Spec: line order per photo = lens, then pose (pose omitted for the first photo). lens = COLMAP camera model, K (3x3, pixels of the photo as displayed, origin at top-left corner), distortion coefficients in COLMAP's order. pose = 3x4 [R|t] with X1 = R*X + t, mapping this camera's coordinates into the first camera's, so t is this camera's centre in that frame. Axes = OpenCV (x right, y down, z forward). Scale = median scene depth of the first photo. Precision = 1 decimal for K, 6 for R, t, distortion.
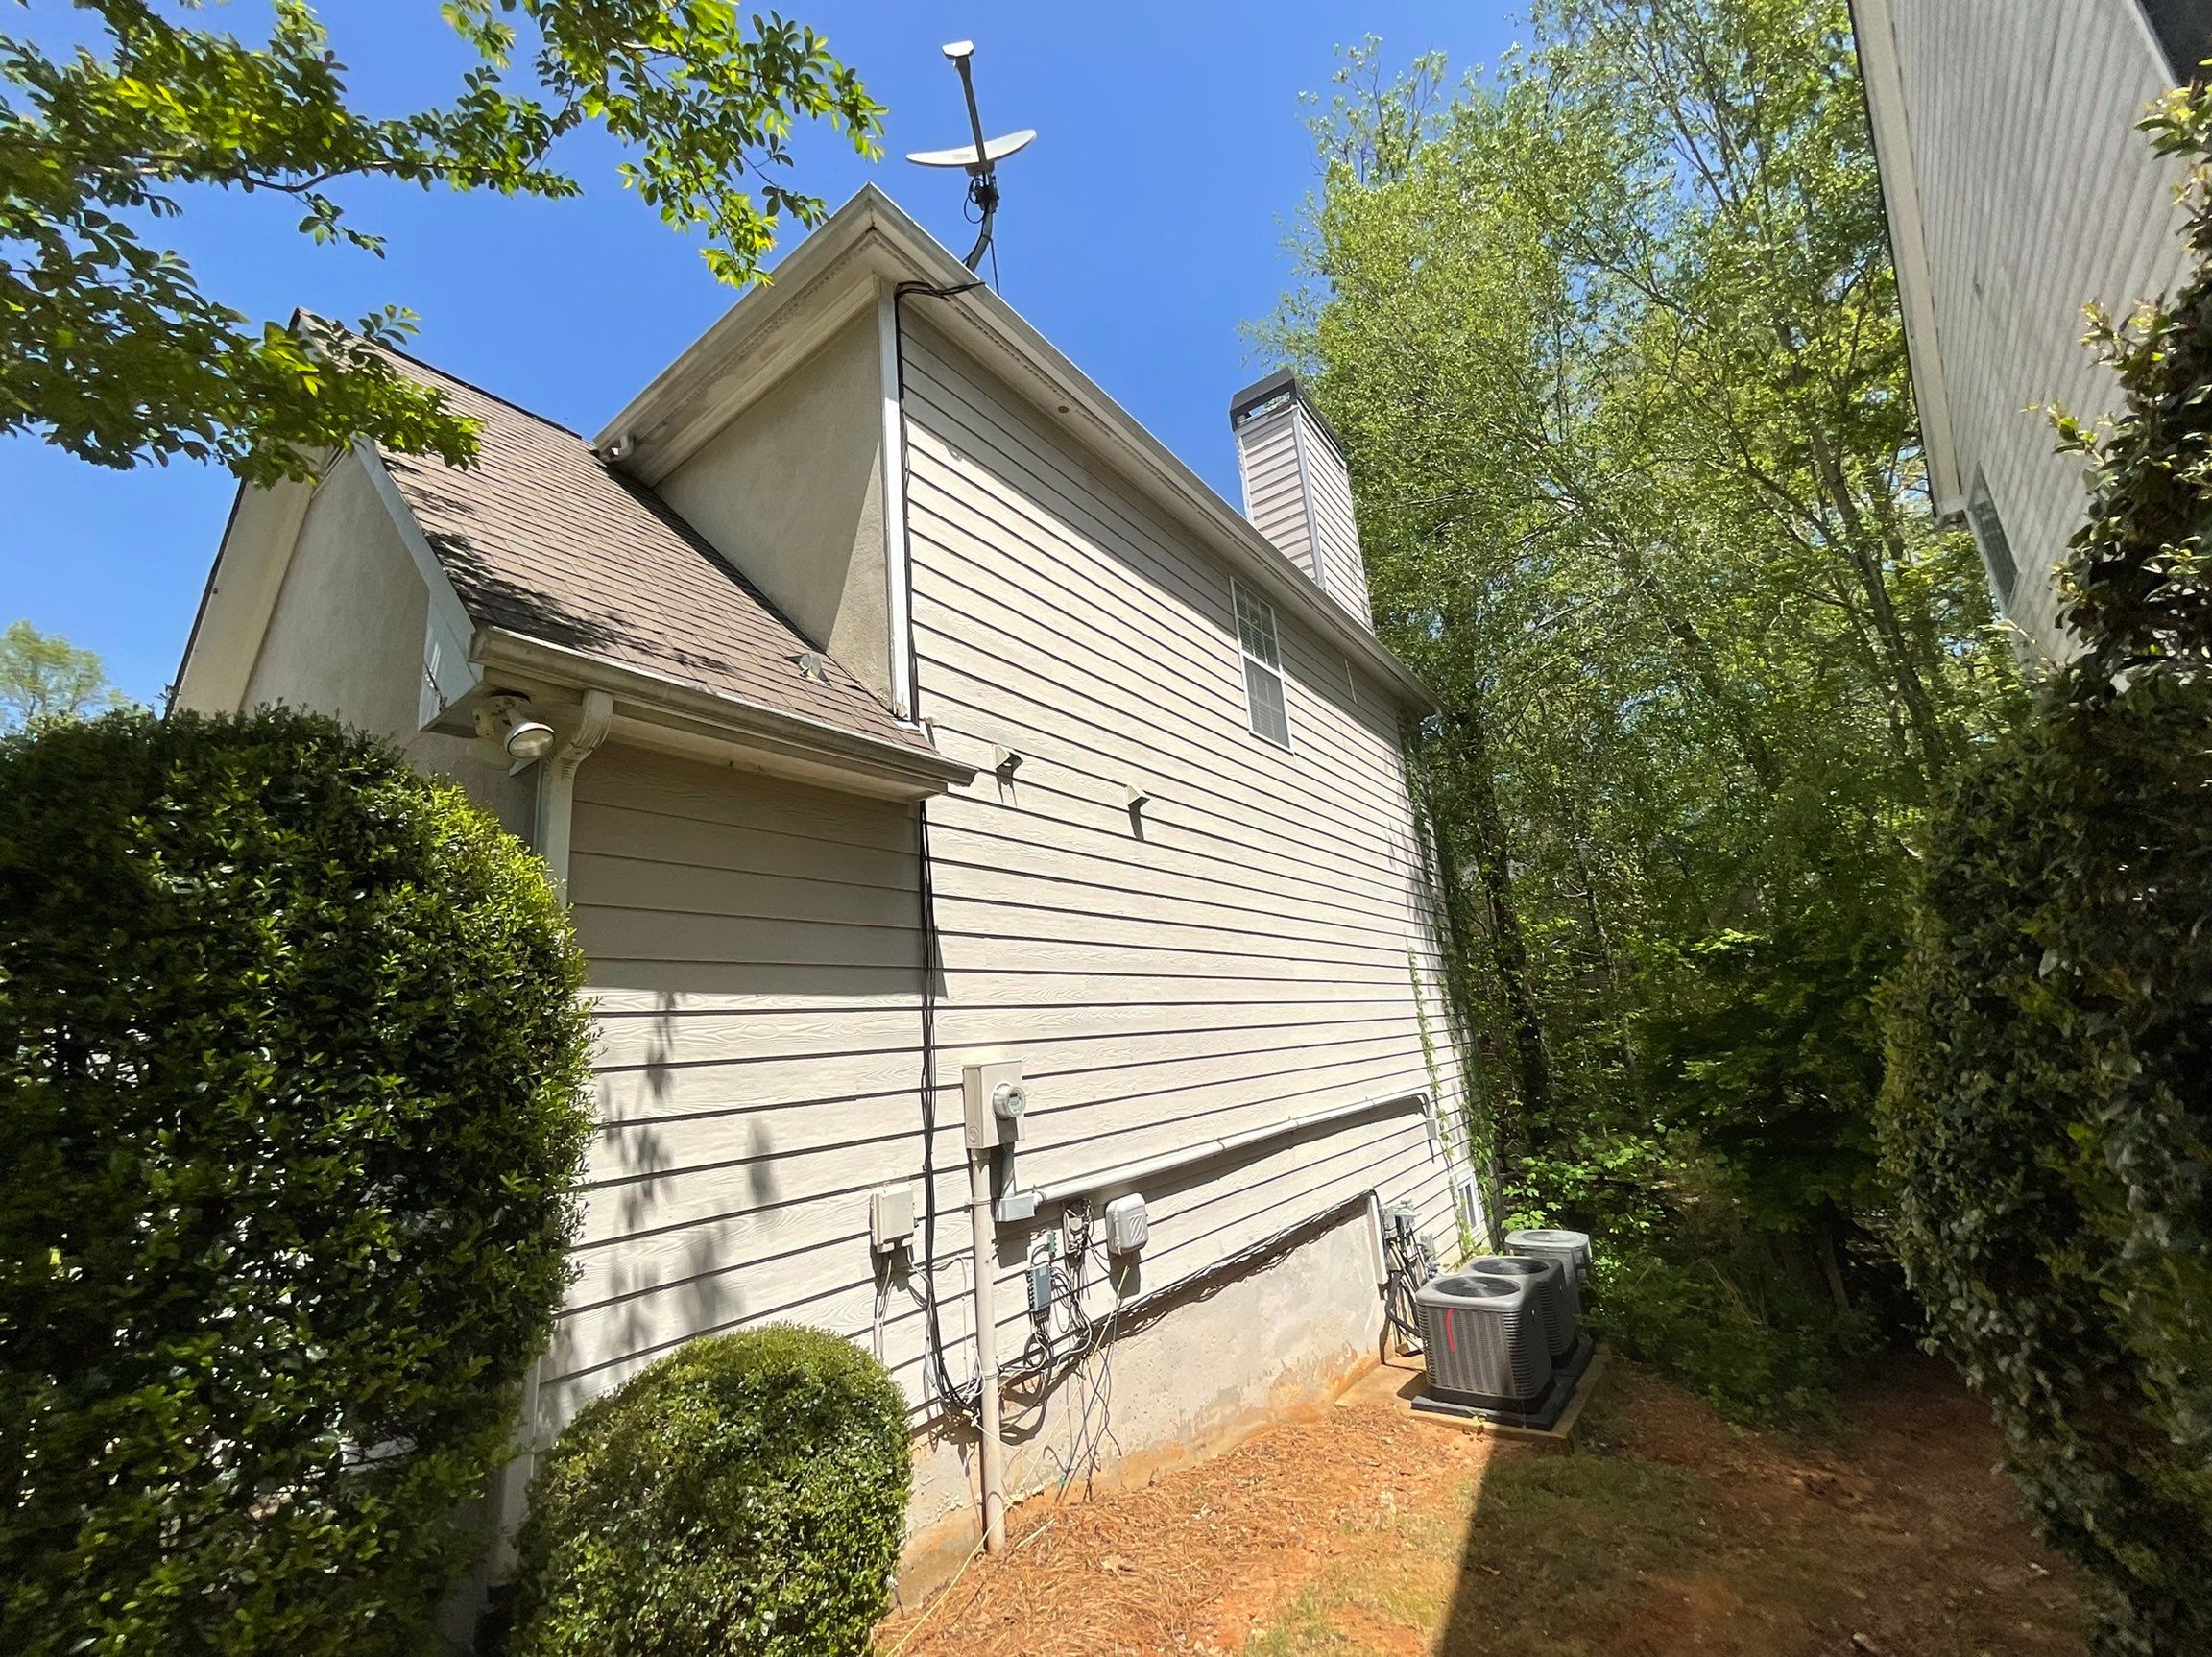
lens RADIAL K [[897.7, 0, 1107.3], [0, 897.7, 842.6], [0, 0, 1]] dist [-0.001506, 0.002123]
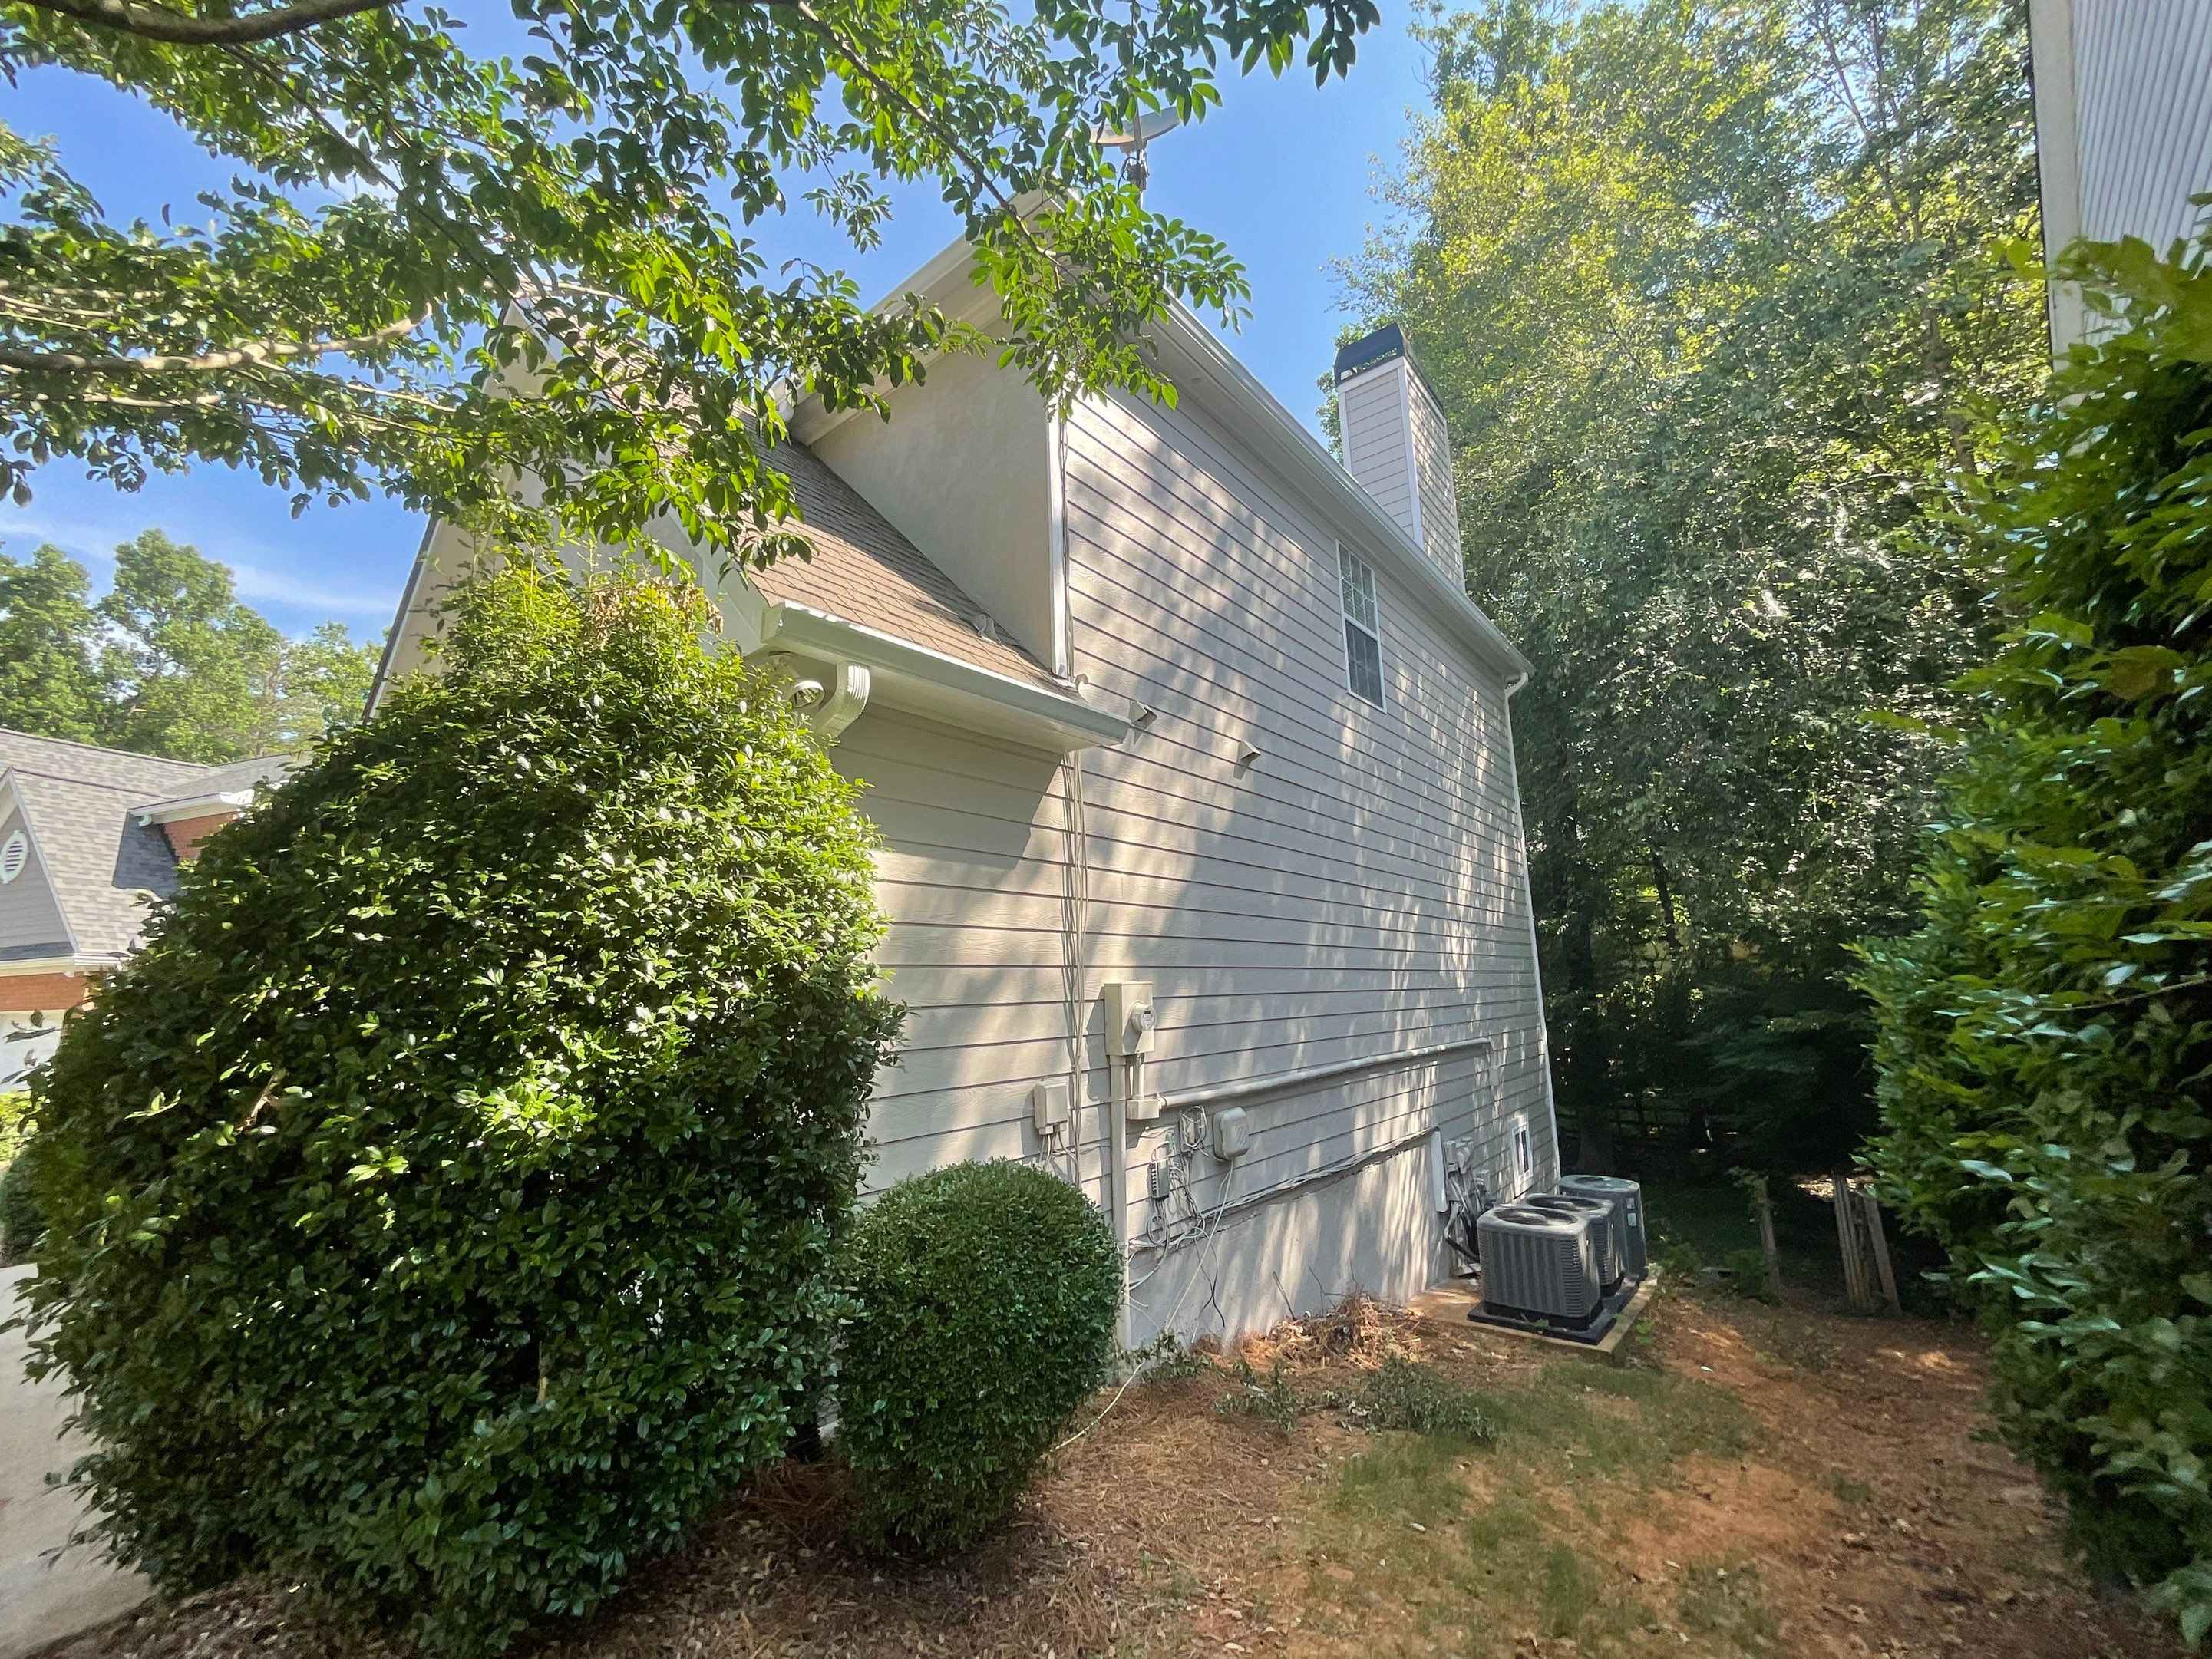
lens RADIAL K [[897.7, 0, 1103.1], [0, 897.7, 815.7], [0, 0, 1]] dist [-0.001506, 0.002123]
pose [[0.996258, 0.064257, -0.057801, -0.100537], [-0.061587, 0.997001, 0.046861, -0.019682], [0.060639, -0.043126, 0.997228, -0.130107]]
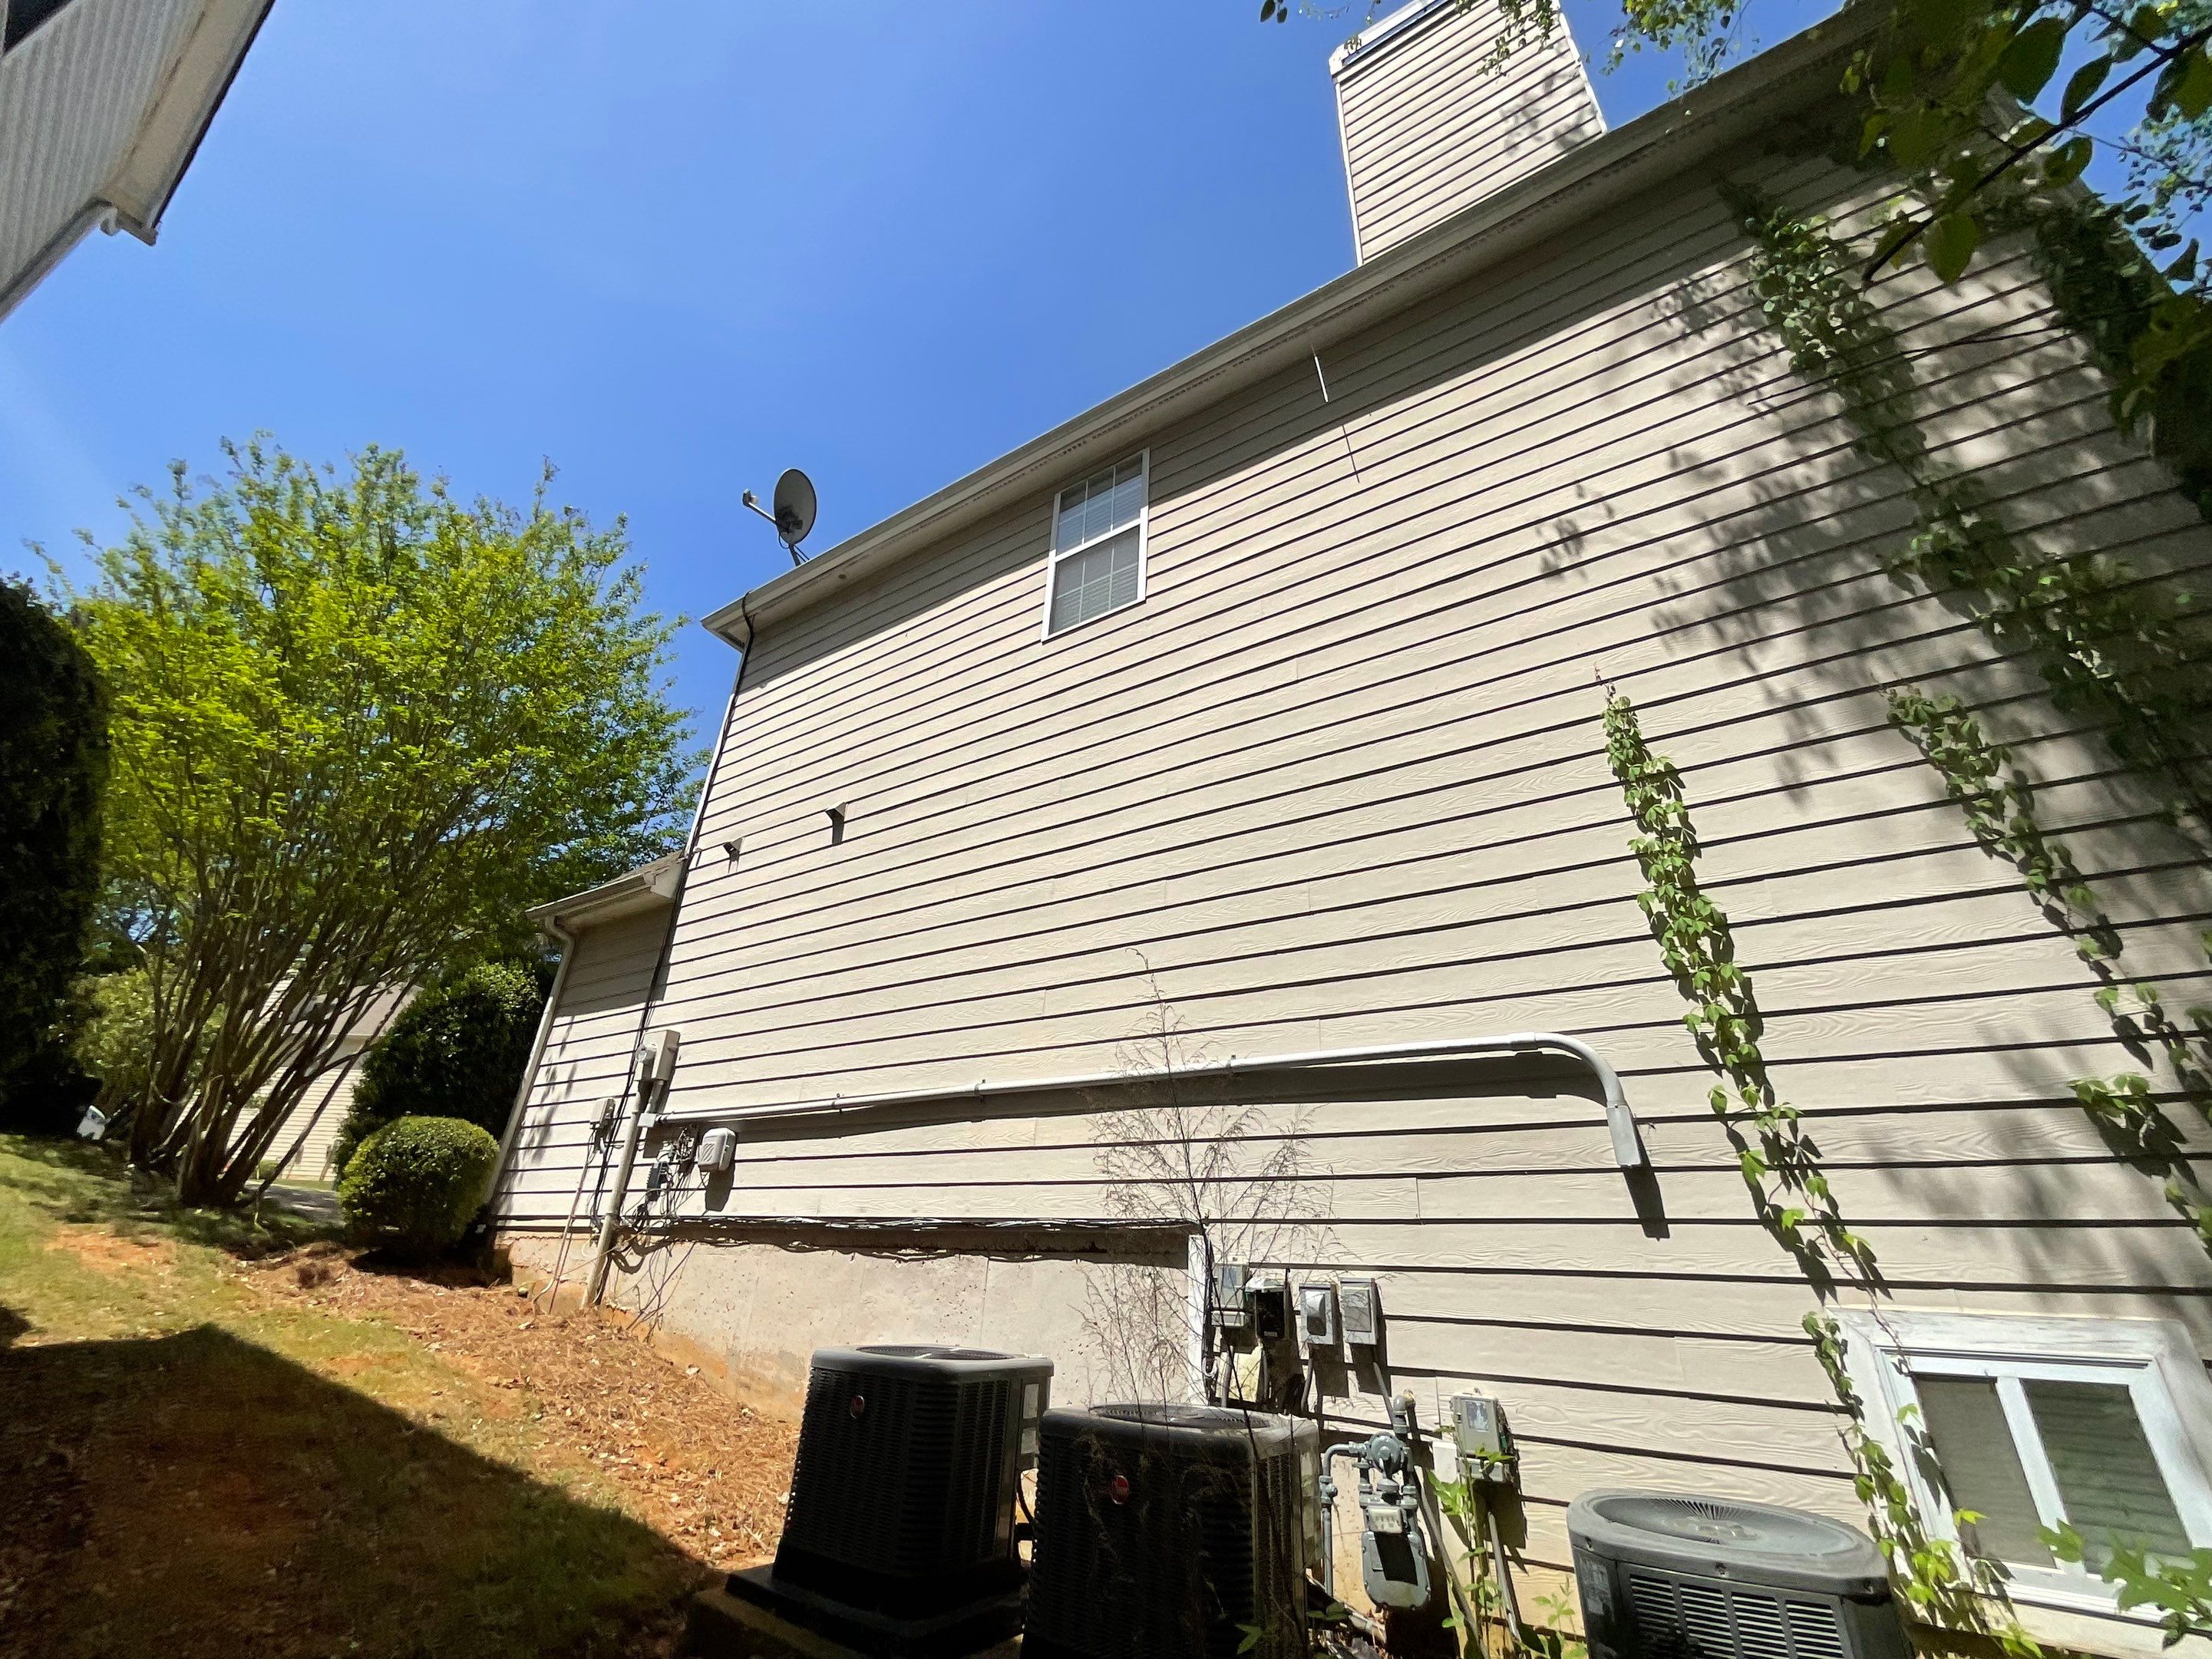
lens RADIAL K [[897.7, 0, 1096.8], [0, 897.7, 837.5], [0, 0, 1]] dist [-0.001506, 0.002123]
pose [[0.043072, -0.370359, -0.927890, 1.458699], [0.177365, 0.916833, -0.357713, 0.599765], [0.983202, -0.149167, 0.105178, 1.543170]]
